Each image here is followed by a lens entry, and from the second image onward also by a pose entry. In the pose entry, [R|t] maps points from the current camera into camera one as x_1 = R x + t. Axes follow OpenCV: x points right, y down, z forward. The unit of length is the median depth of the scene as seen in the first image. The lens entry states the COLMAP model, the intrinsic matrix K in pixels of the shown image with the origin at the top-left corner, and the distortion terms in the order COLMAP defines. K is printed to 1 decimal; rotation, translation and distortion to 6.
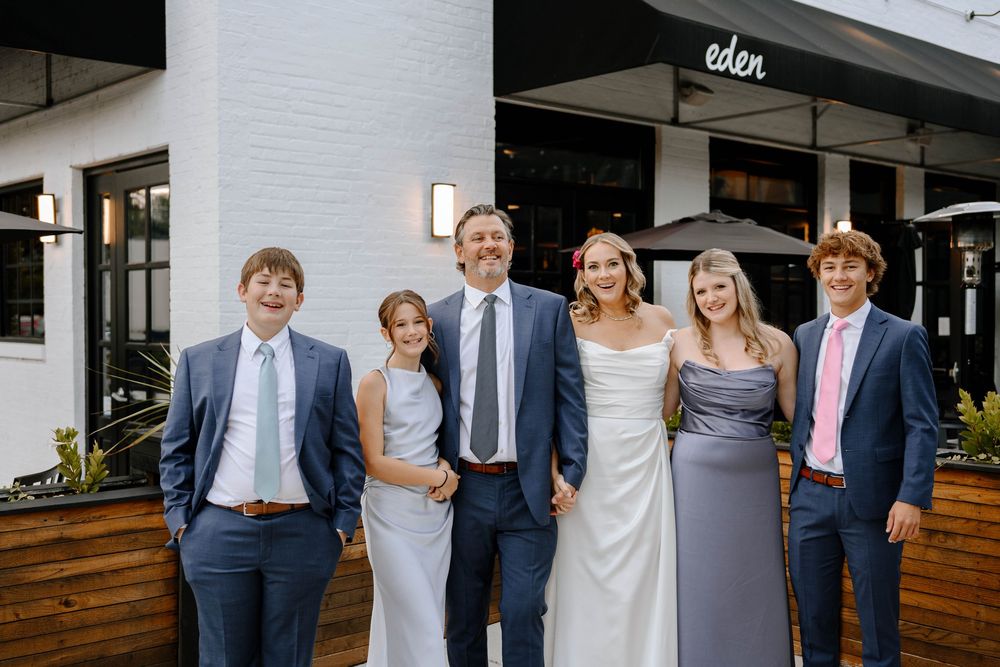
lens RADIAL K [[1150.6, 0, 505.8], [0, 1150.6, 331.5], [0, 0, 1]] dist [0.000033, 0.034078]
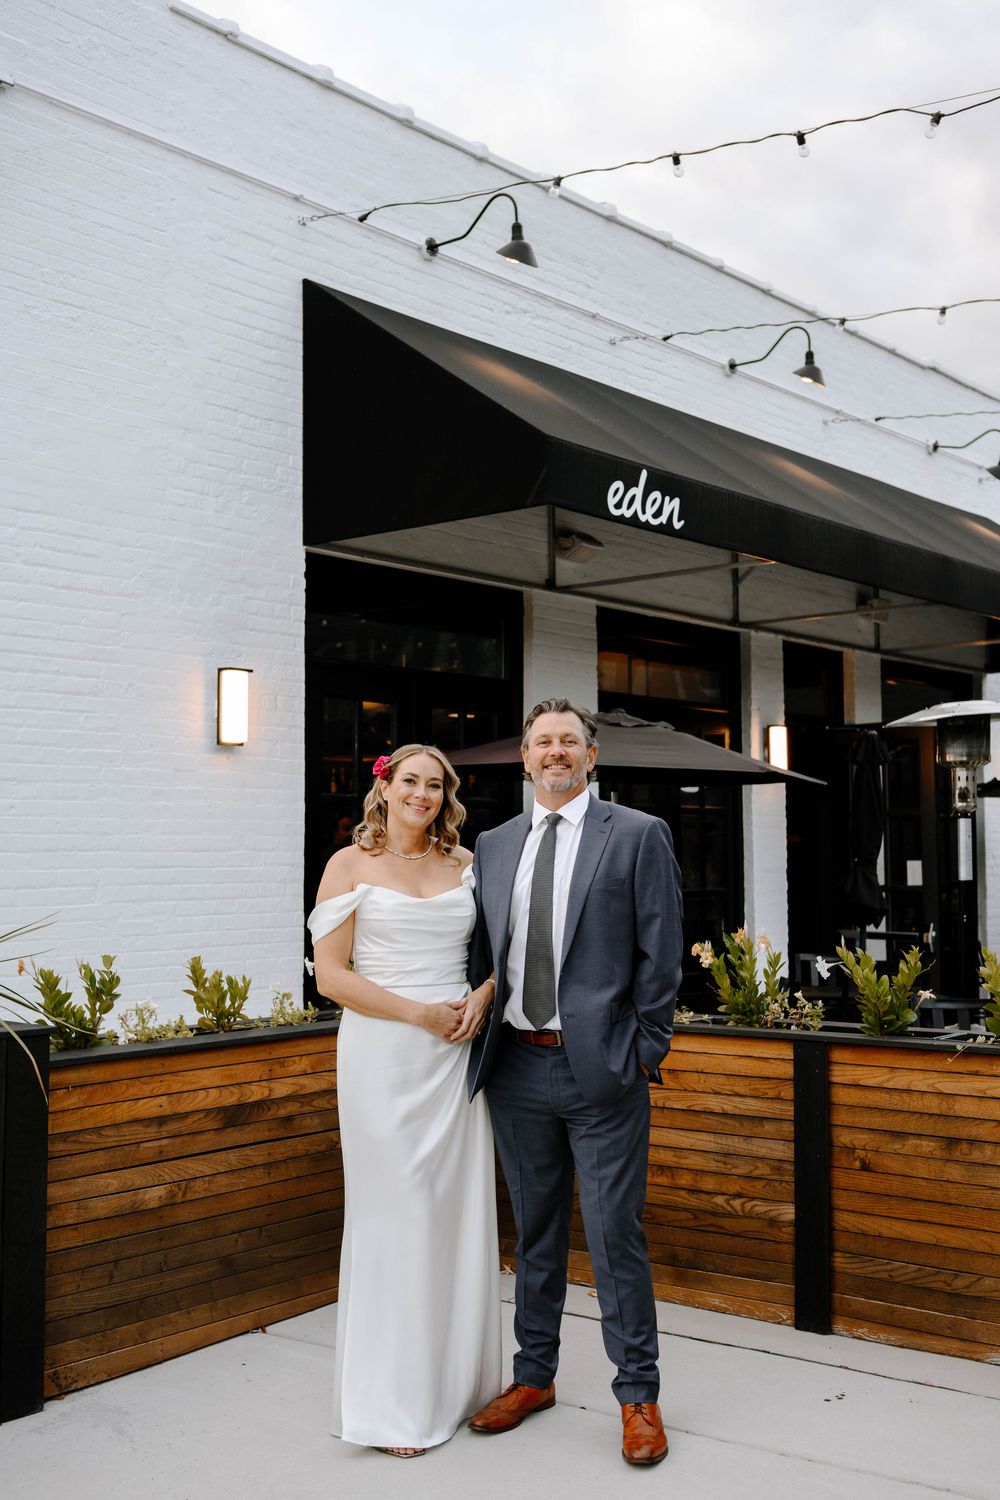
lens RADIAL K [[1737.9, 0, 491.9], [0, 1737.9, 752.3], [0, 0, 1]] dist [0.000847, 0.011167]
pose [[0.989663, 0.003482, 0.143369, -0.050750], [0.007928, 0.996848, -0.078936, 0.005778], [-0.143192, 0.079256, 0.986516, -0.050623]]
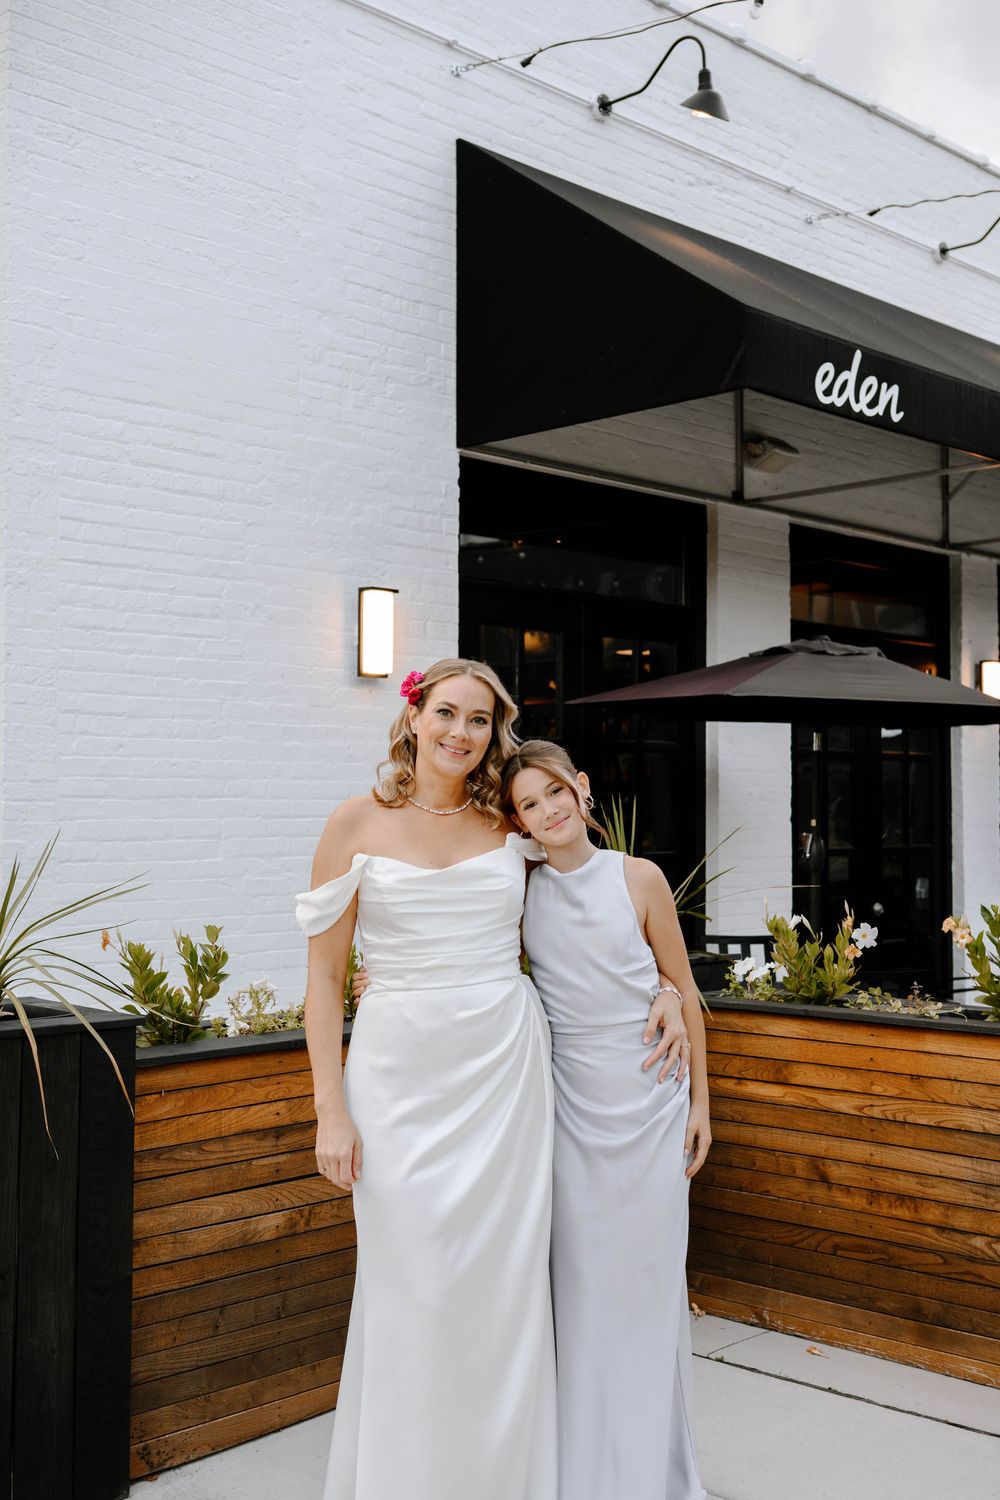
lens RADIAL K [[1748.3, 0, 495.8], [0, 1748.3, 752.6], [0, 0, 1]] dist [0.002041, 0.008026]
pose [[0.998406, 0.002646, 0.056370, -0.043901], [0.000217, 0.998713, -0.050723, 0.003536], [-0.056432, 0.050655, 0.997121, 0.090958]]
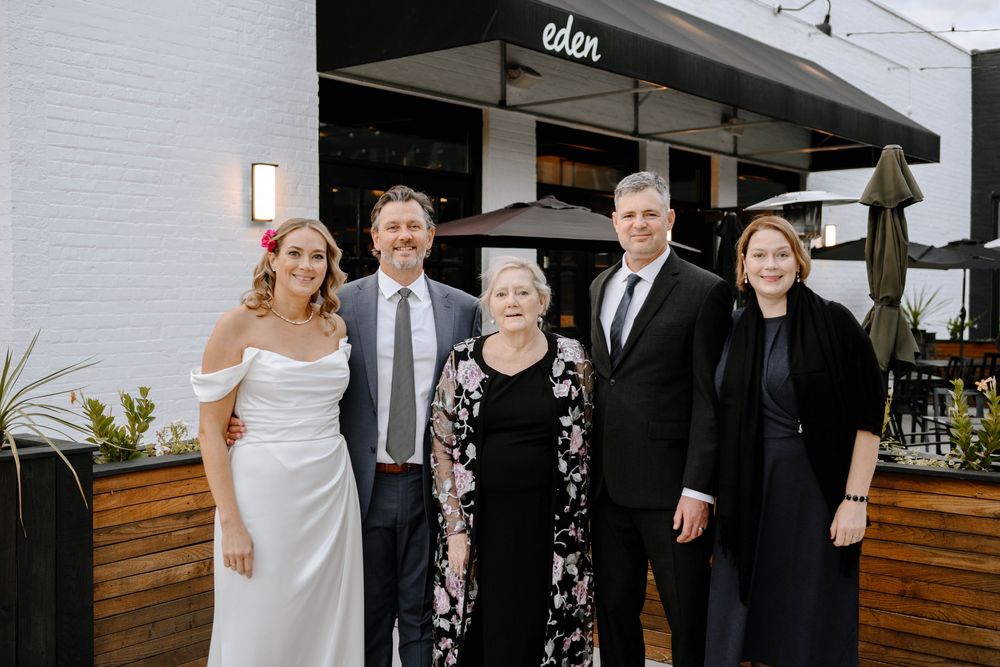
lens RADIAL K [[1139.7, 0, 495.4], [0, 1139.7, 334.7], [0, 0, 1]] dist [-0.002684, 0.033397]
pose [[0.986533, -0.007395, 0.163395, -0.021562], [0.004662, 0.999843, 0.017106, -0.005048], [-0.163496, -0.016114, 0.986412, 0.057805]]
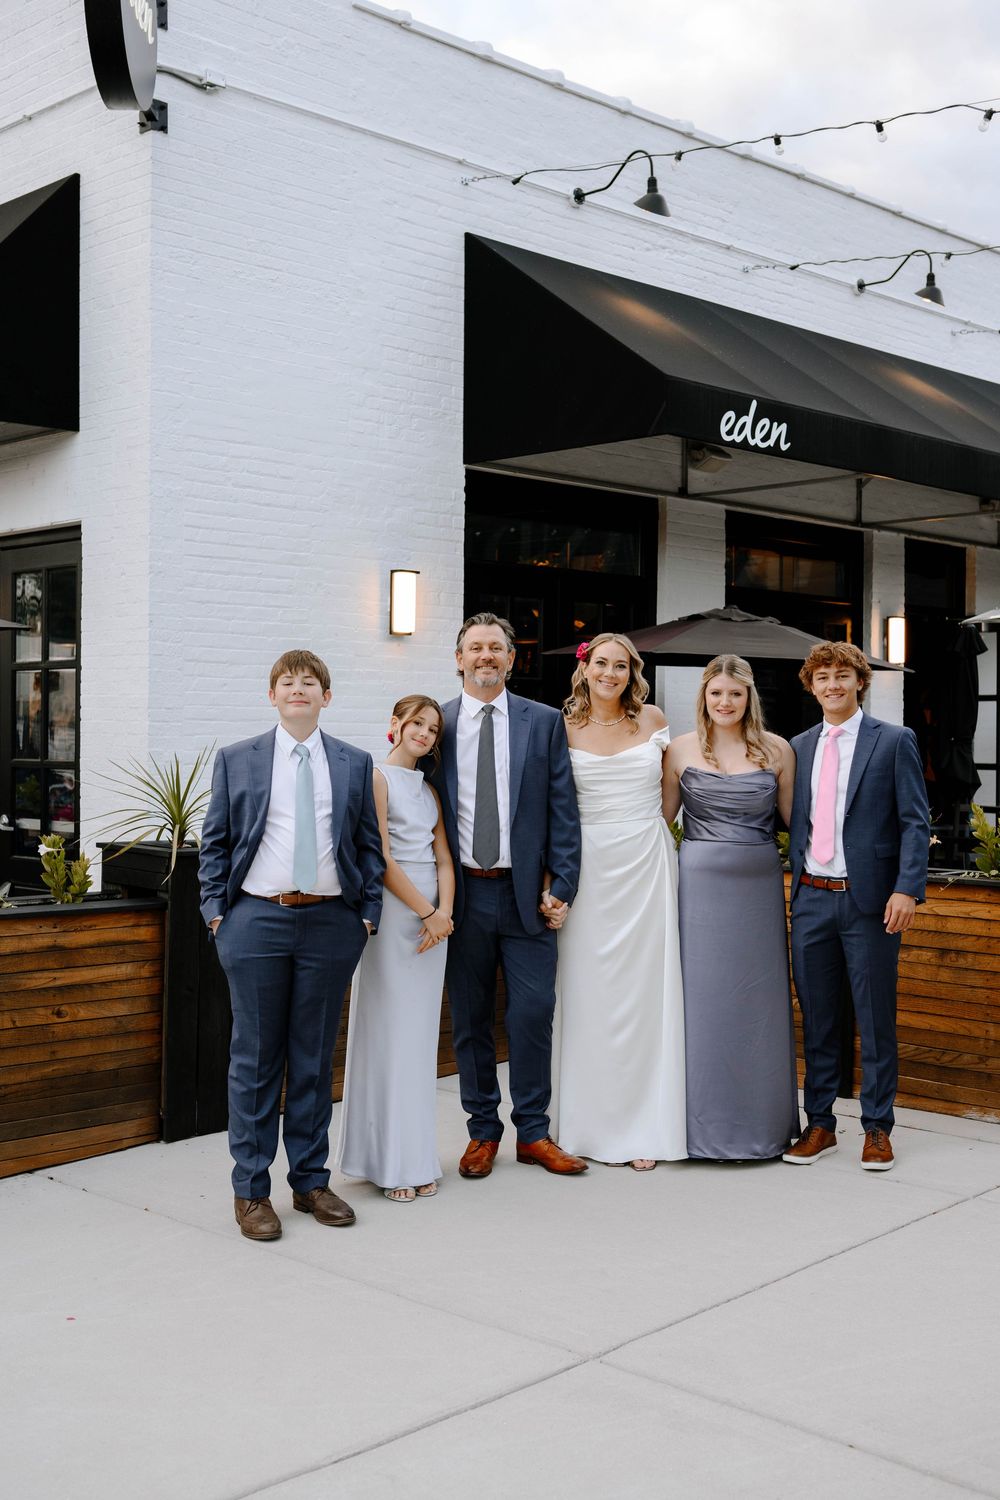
lens RADIAL K [[1780.4, 0, 502.4], [0, 1780.4, 746.3], [0, 0, 1]] dist [0.005129, 0.004509]
pose [[0.998878, 0.009140, 0.046464, -0.042230], [-0.008554, 0.999881, -0.012800, 0.014085], [-0.046576, 0.012388, 0.998838, -0.281642]]
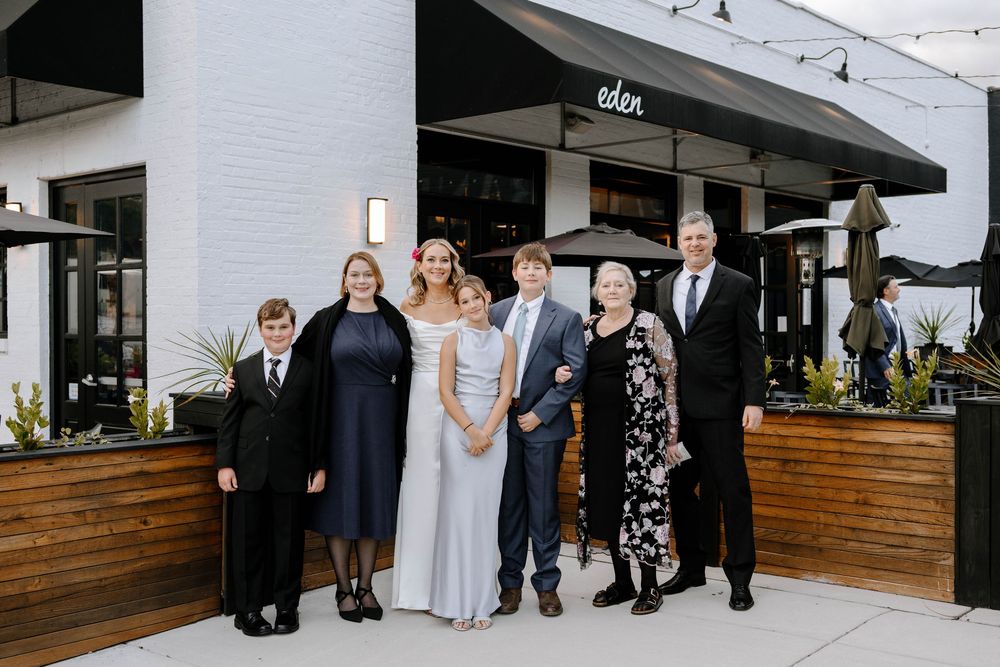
lens RADIAL K [[1148.6, 0, 498.1], [0, 1148.6, 324.9], [0, 0, 1]] dist [-0.000701, 0.022858]
pose [[0.991691, -0.001401, 0.128635, -0.082687], [0.003319, 0.999886, -0.014697, 0.018646], [-0.128600, 0.015001, 0.991583, -0.178376]]
